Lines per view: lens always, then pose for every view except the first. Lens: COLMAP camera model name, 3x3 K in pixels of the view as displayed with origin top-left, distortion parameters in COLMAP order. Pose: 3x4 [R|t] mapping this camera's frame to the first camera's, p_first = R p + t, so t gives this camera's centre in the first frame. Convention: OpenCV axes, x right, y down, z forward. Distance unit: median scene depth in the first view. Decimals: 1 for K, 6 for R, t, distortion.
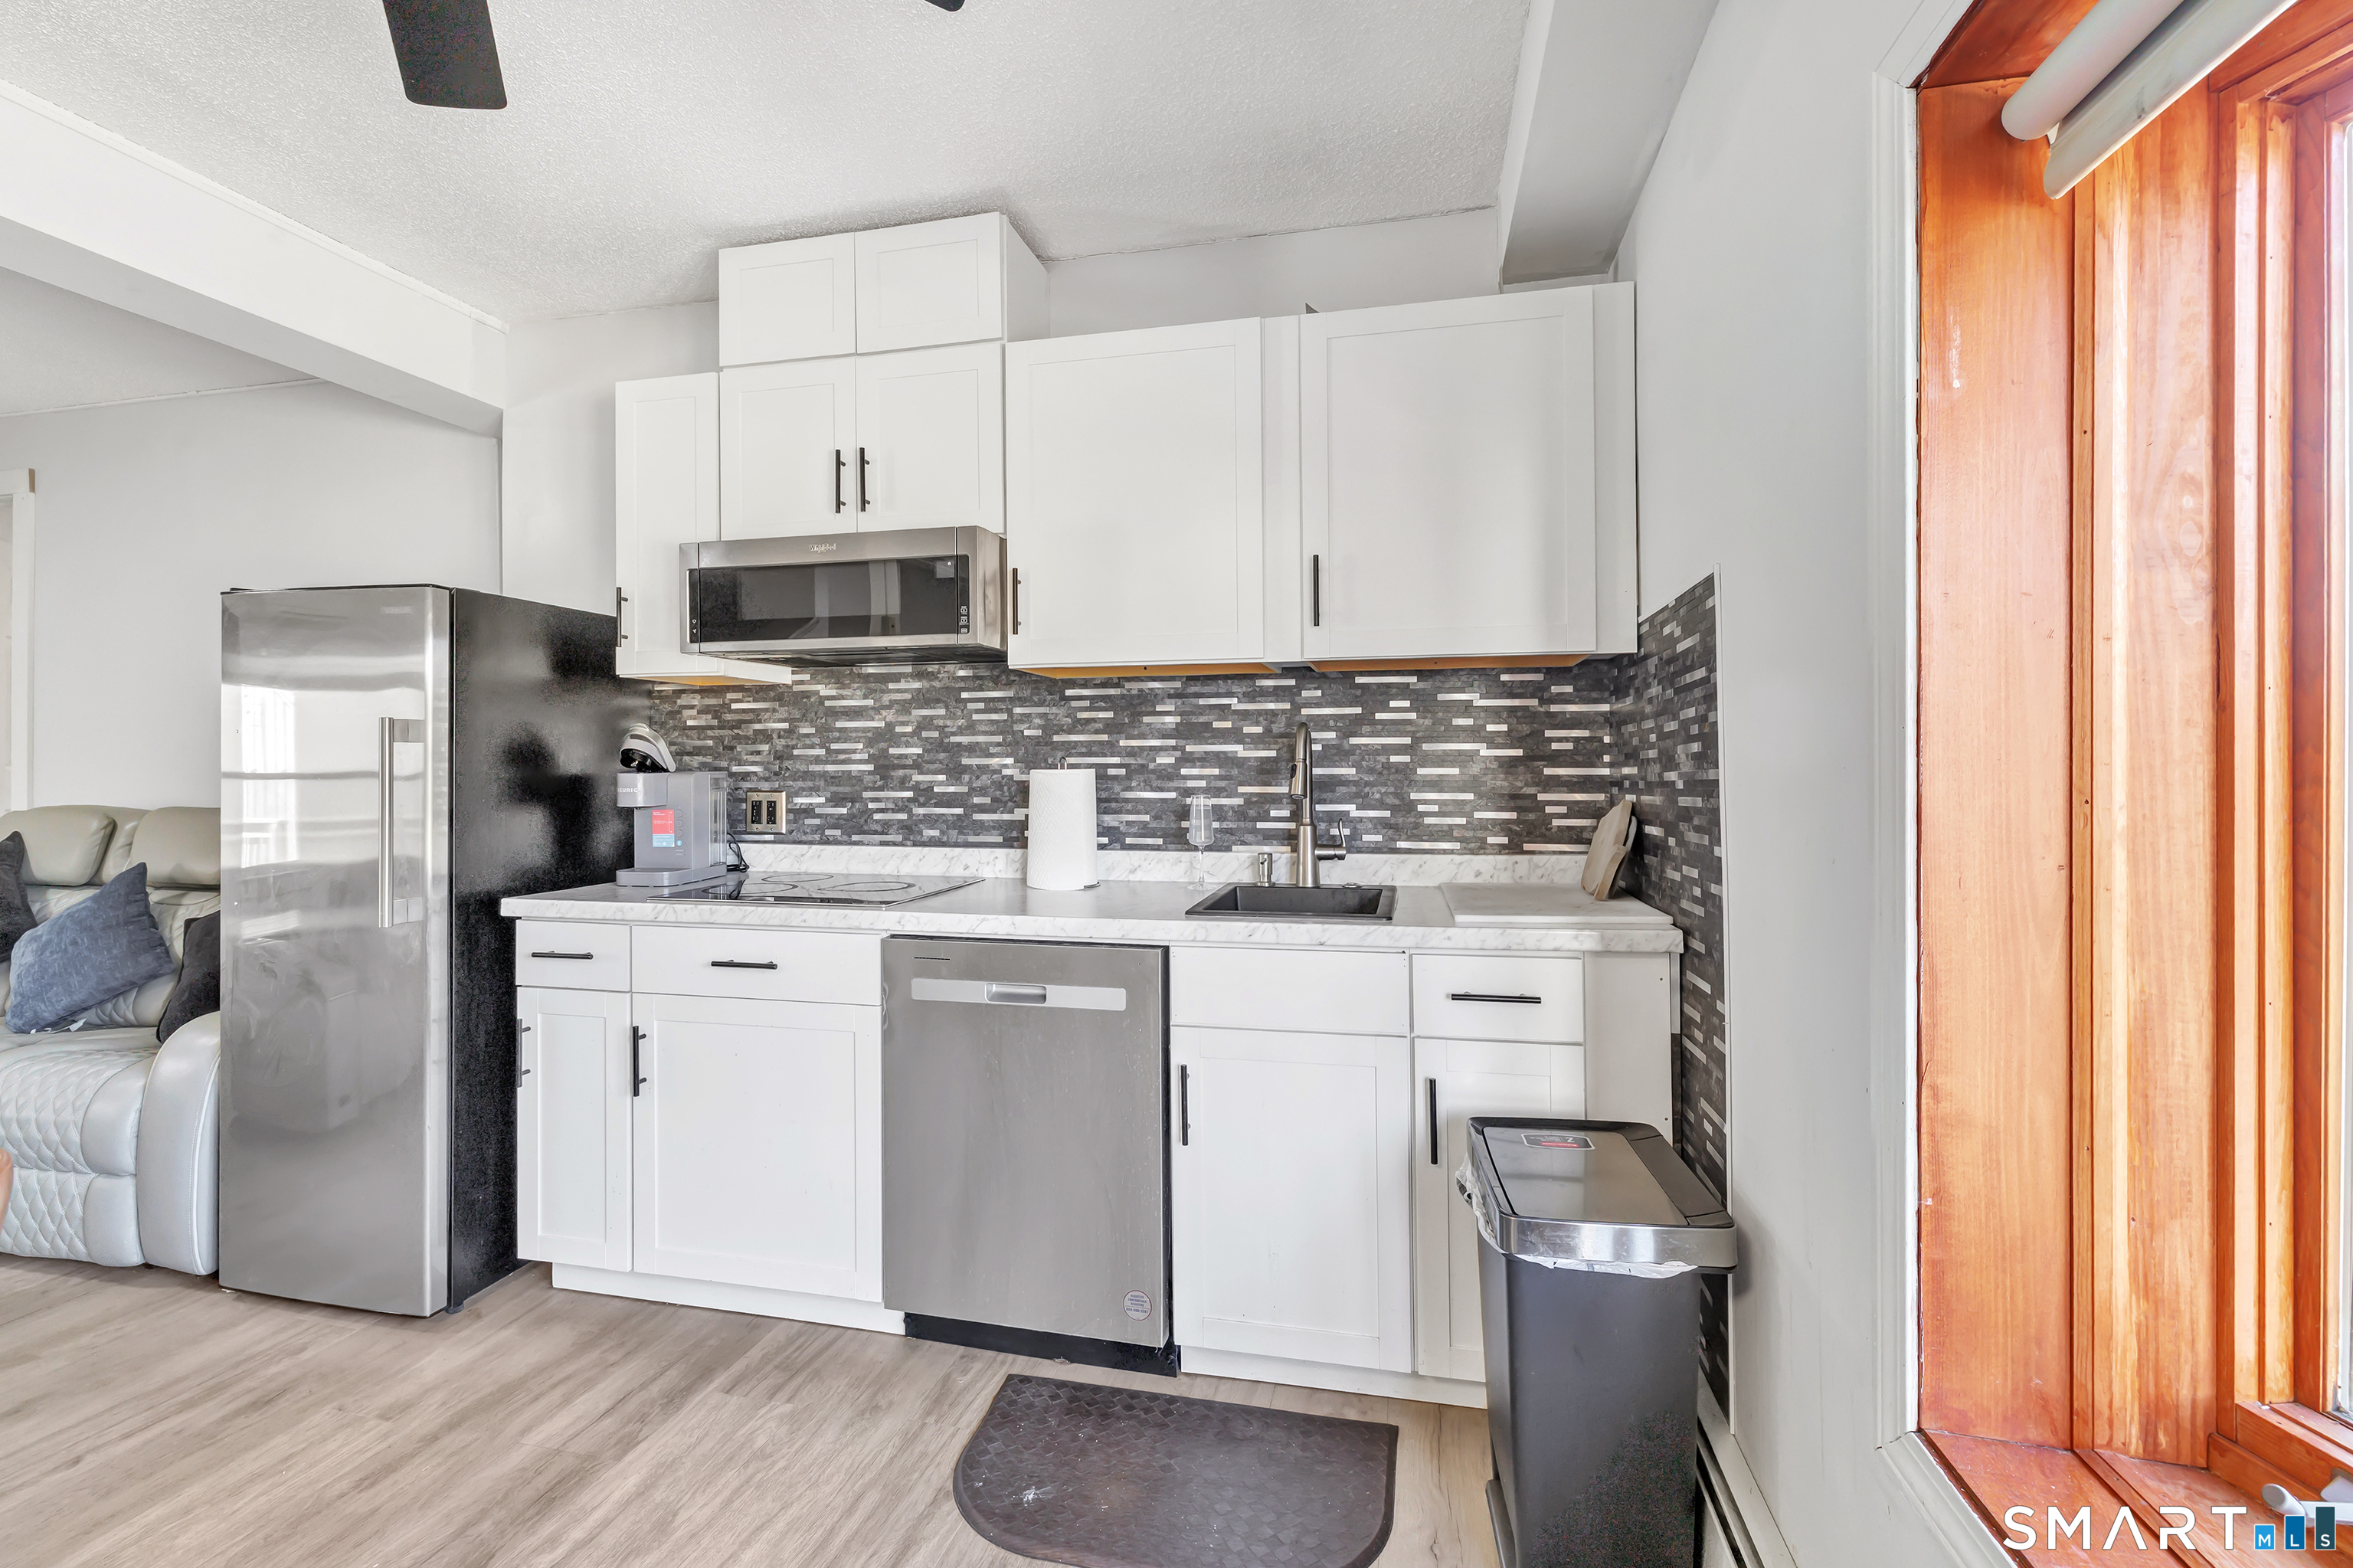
lens RADIAL K [[1013.9, 0, 1188.6], [0, 1013.9, 760.7], [0, 0, 1]] dist [-0.002619, 0.002049]
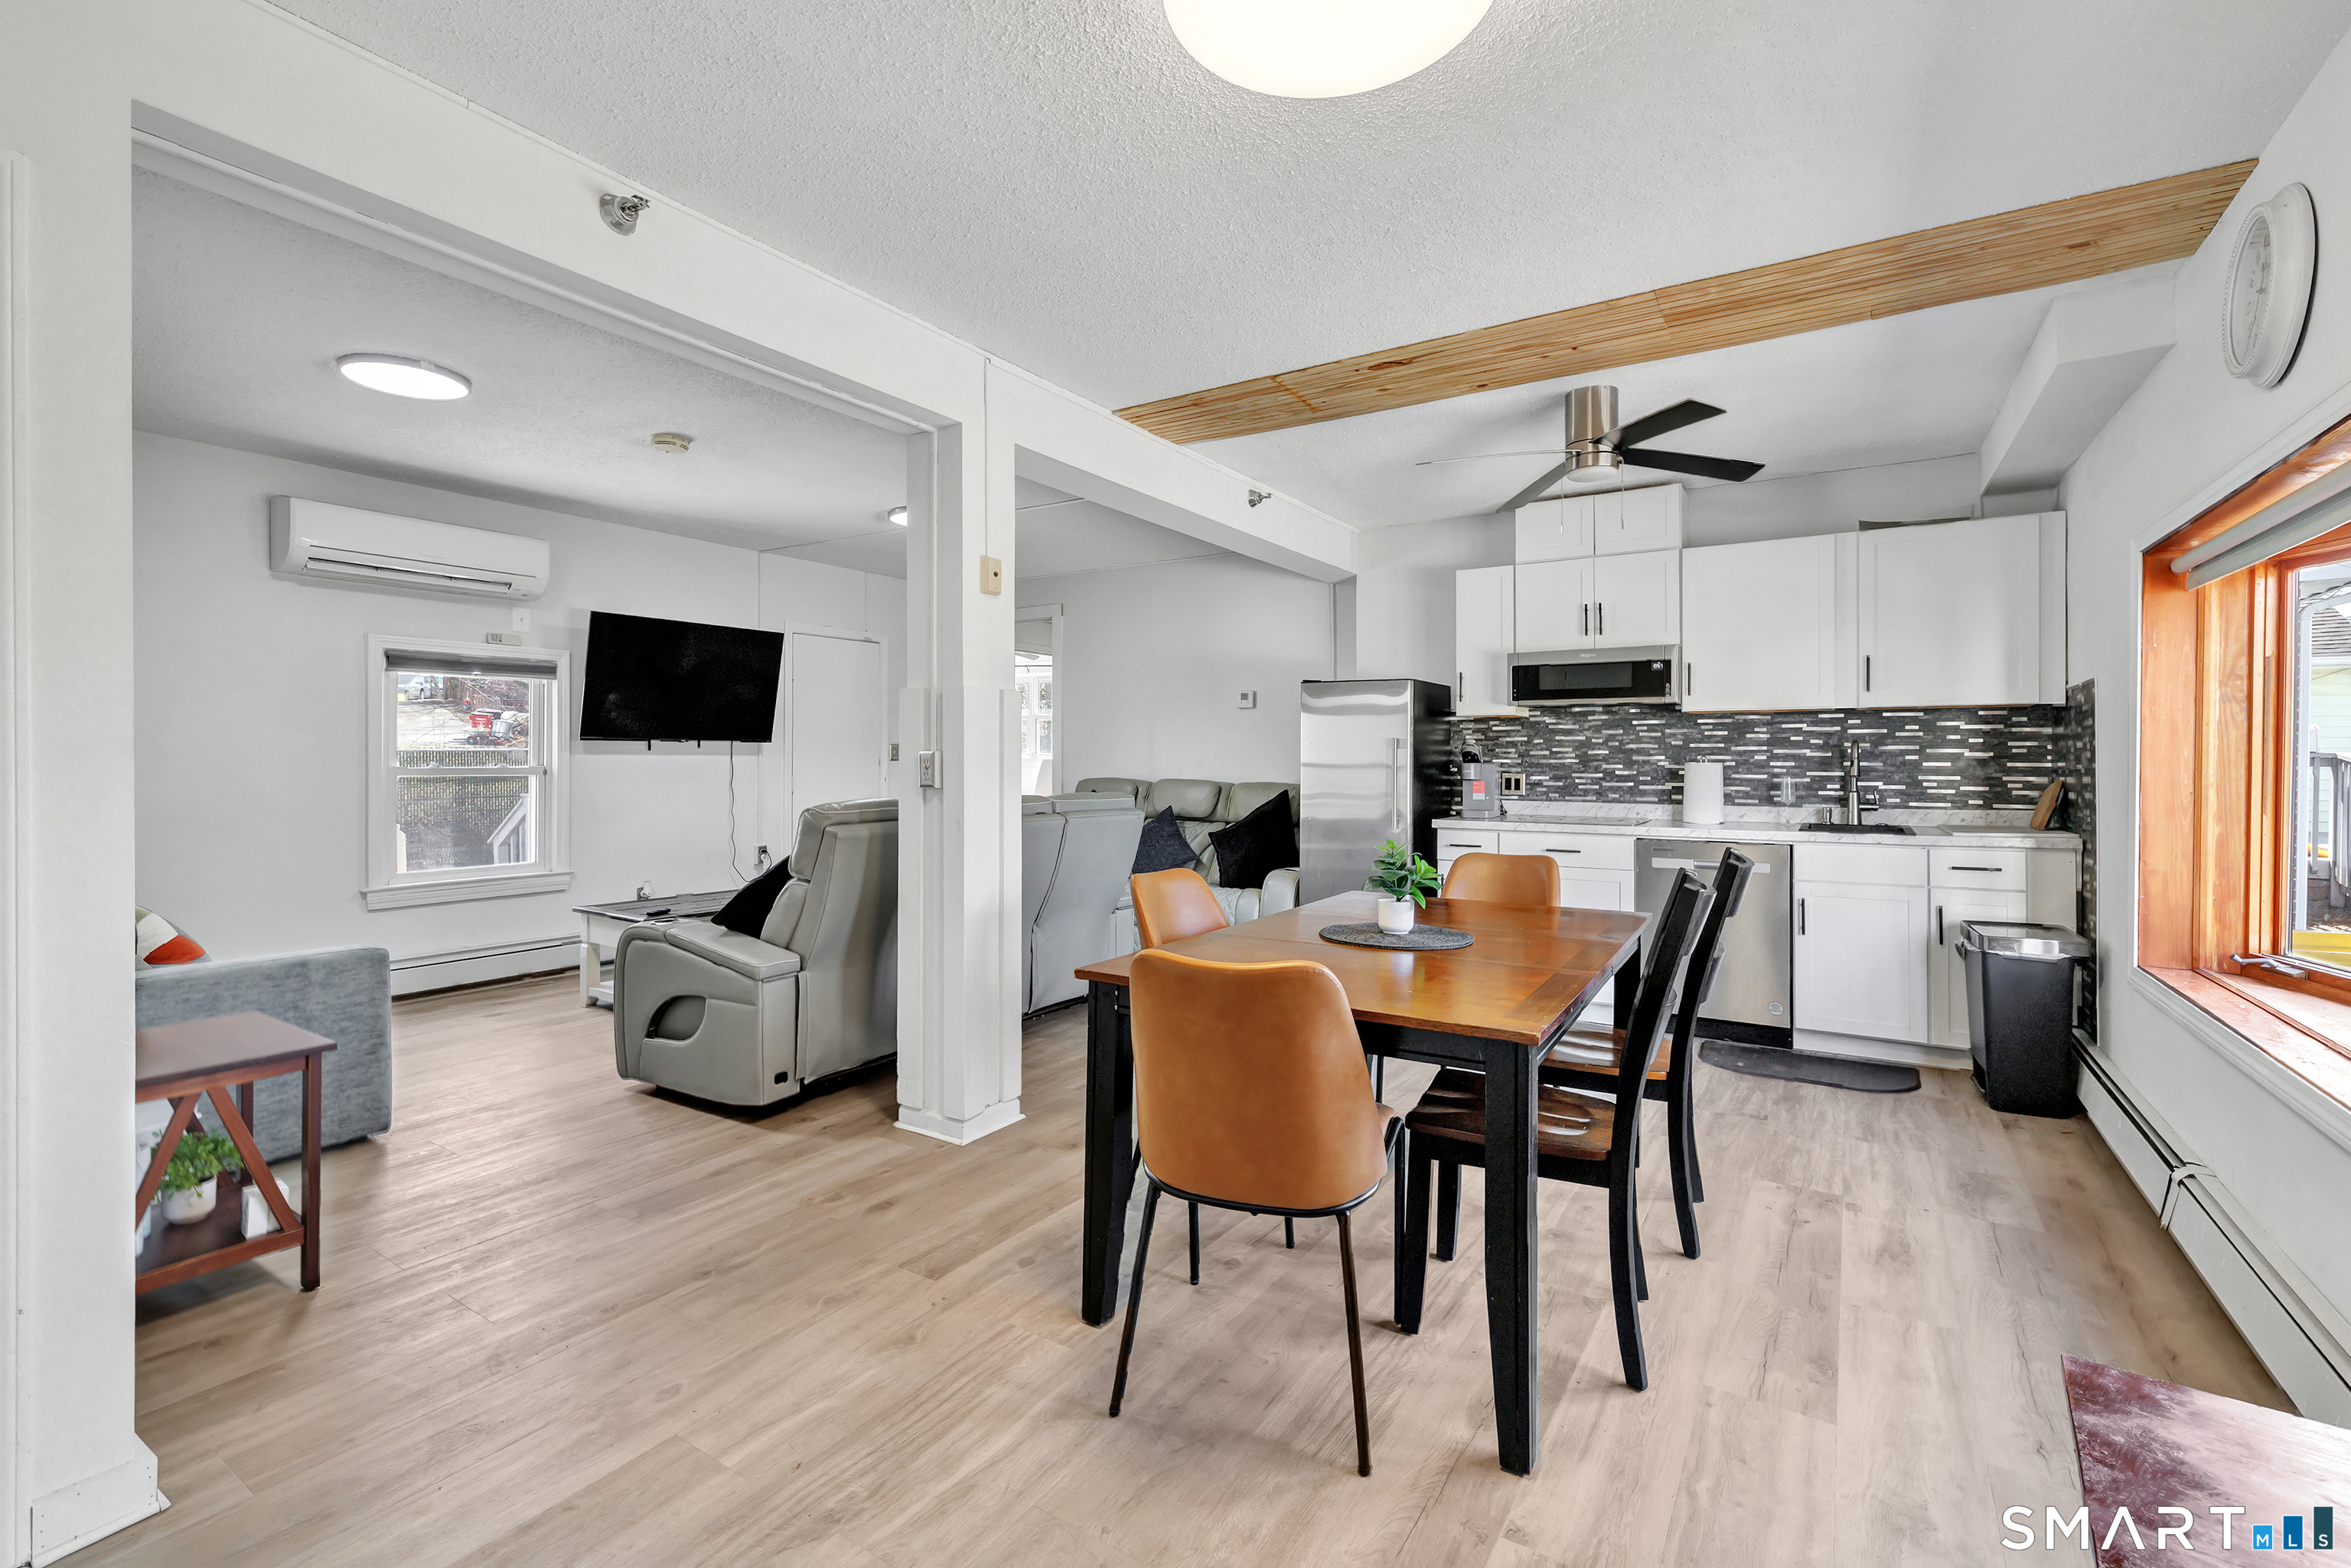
lens RADIAL K [[1013.0, 0, 1183.6], [0, 1013.0, 765.4], [0, 0, 1]] dist [-0.002619, 0.002049]
pose [[0.936496, 0.006377, -0.350620, -0.389448], [-0.002232, 0.999923, 0.012223, -0.007346], [0.350671, -0.010665, 0.936438, -1.196682]]
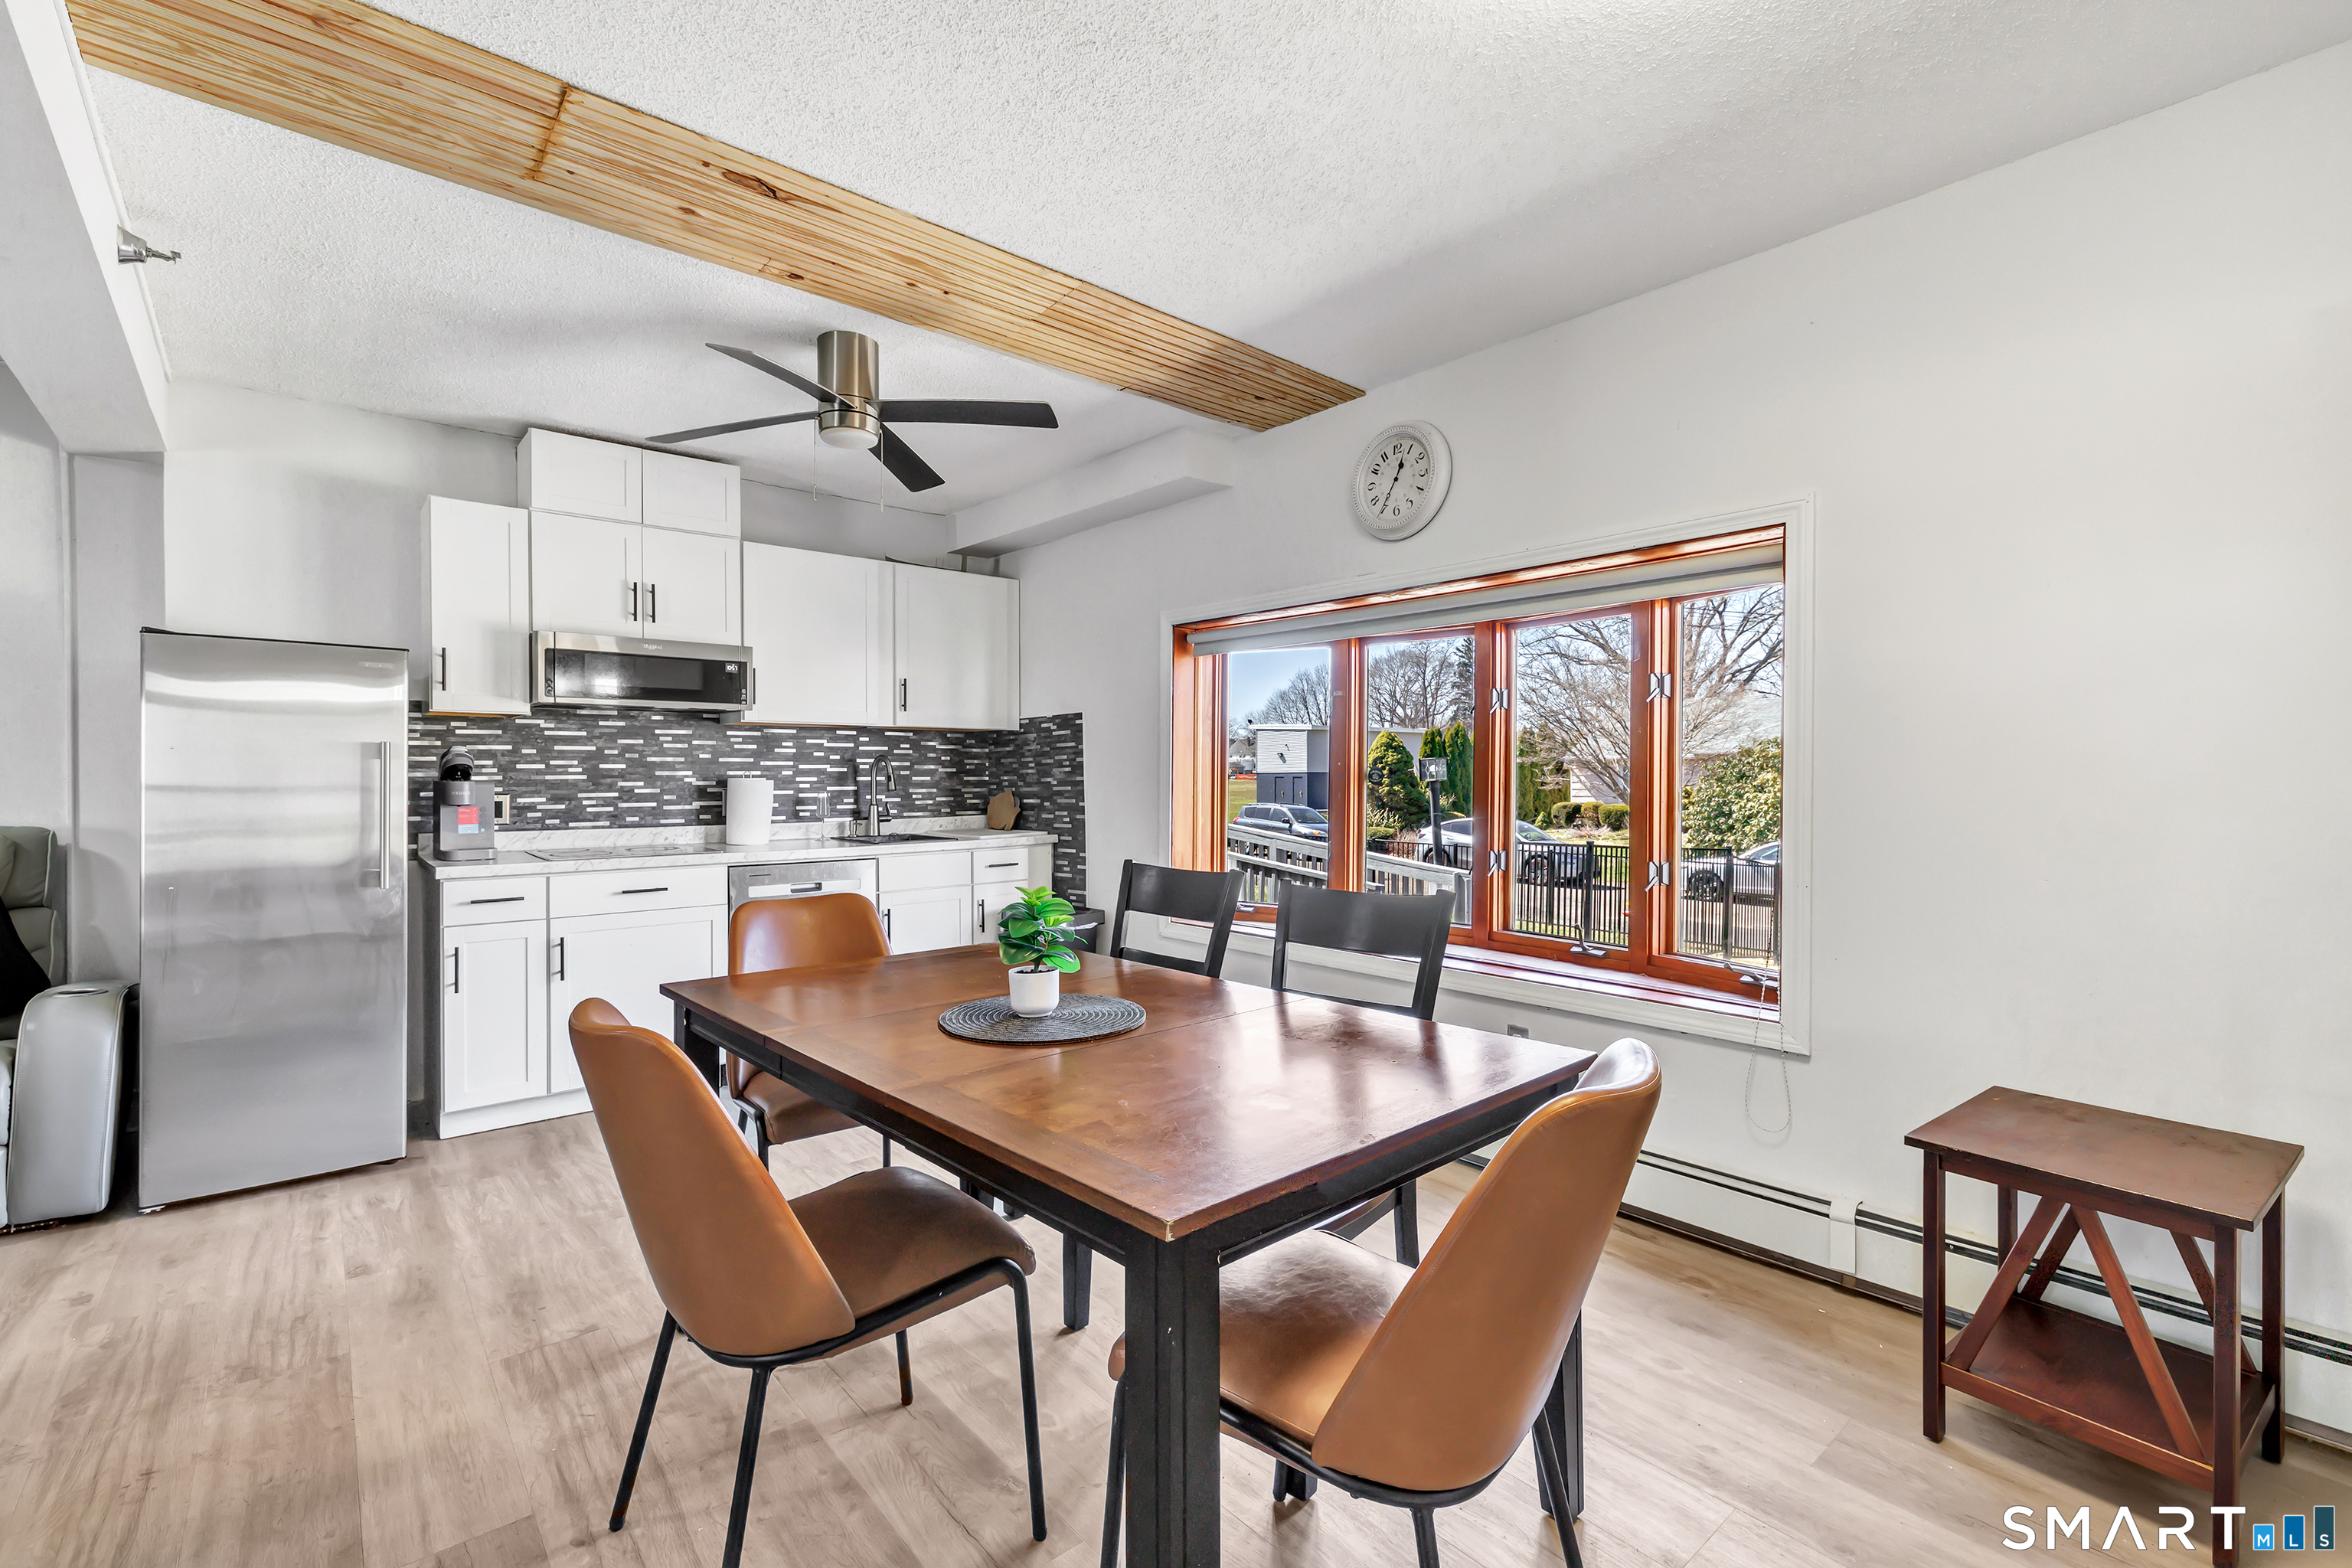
lens RADIAL K [[1013.4, 0, 1125.9], [0, 1013.4, 773.1], [0, 0, 1]] dist [-0.002619, 0.002049]
pose [[0.623955, 0.002799, 0.781455, -1.131495], [-0.002842, 0.999995, -0.001313, 0.000486], [-0.781455, -0.001402, 0.623960, -0.641096]]
